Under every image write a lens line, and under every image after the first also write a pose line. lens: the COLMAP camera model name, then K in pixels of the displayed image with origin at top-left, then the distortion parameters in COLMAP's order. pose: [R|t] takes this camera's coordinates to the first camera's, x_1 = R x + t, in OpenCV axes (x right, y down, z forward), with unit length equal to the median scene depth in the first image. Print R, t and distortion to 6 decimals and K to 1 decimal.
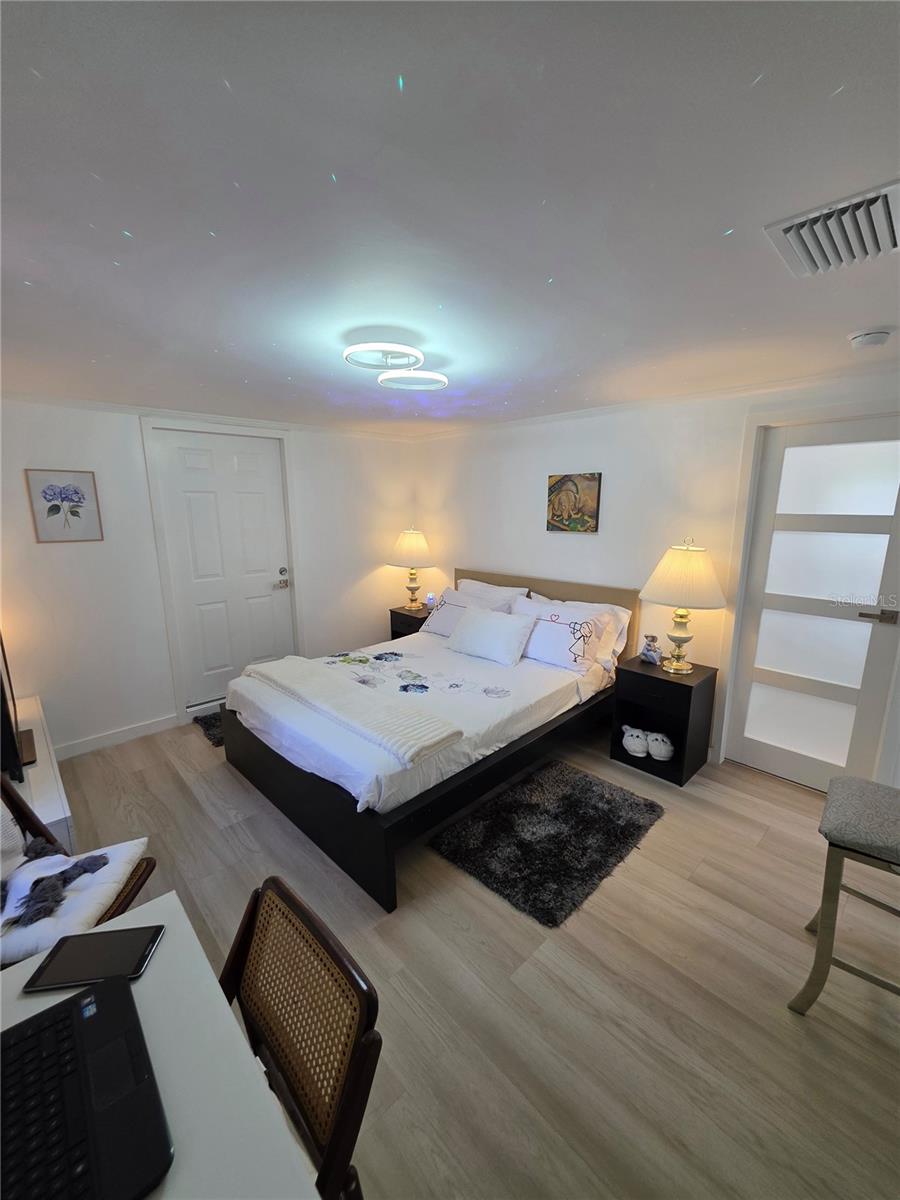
lens RADIAL K [[477.1, 0, 455.7], [0, 477.1, 603.6], [0, 0, 1]] dist [0.000359, 0.000222]
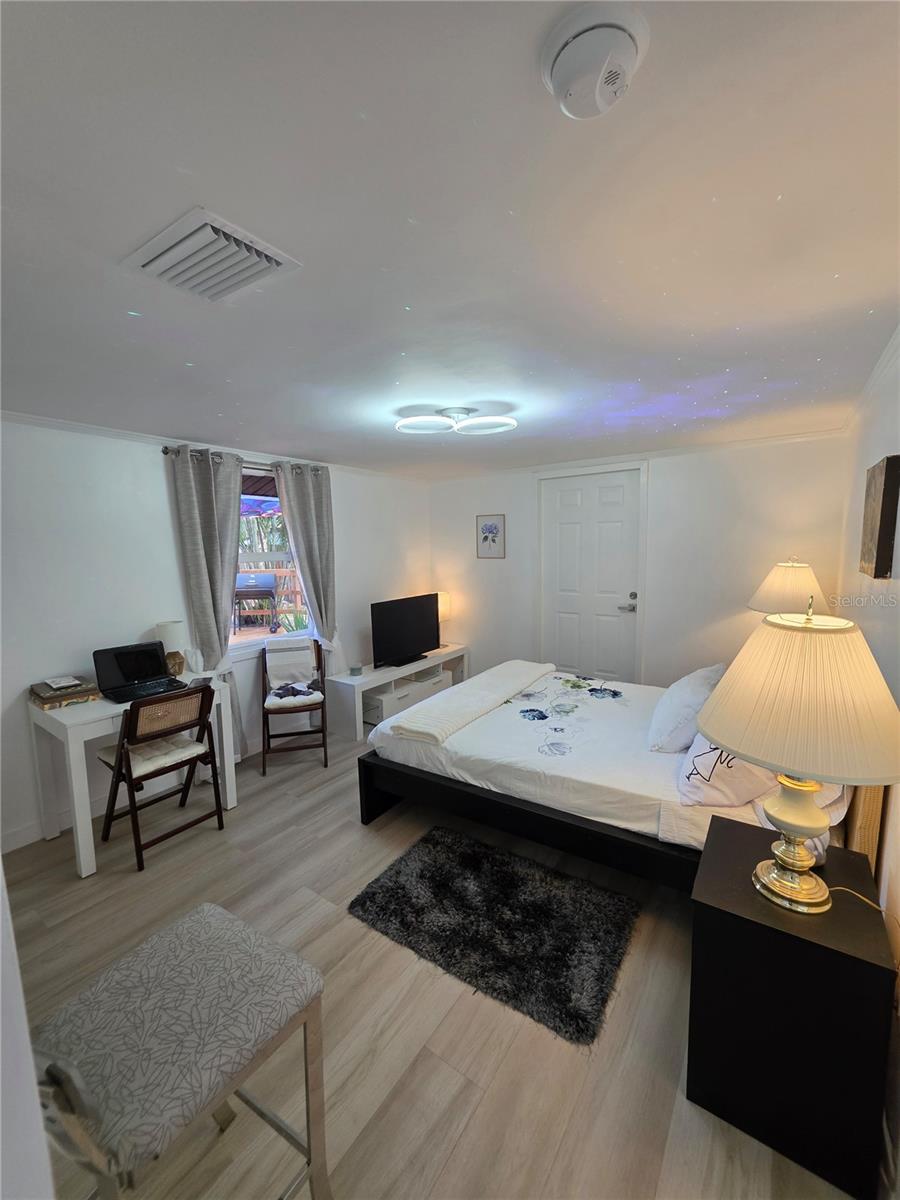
lens RADIAL K [[477.1, 0, 455.7], [0, 477.1, 603.6], [0, 0, 1]] dist [0.000359, 0.000222]
pose [[0.210399, 0.130088, -0.968922, 0.798872], [-0.176588, 0.979861, 0.093211, -0.113157], [0.961535, 0.151488, 0.229134, 0.558991]]
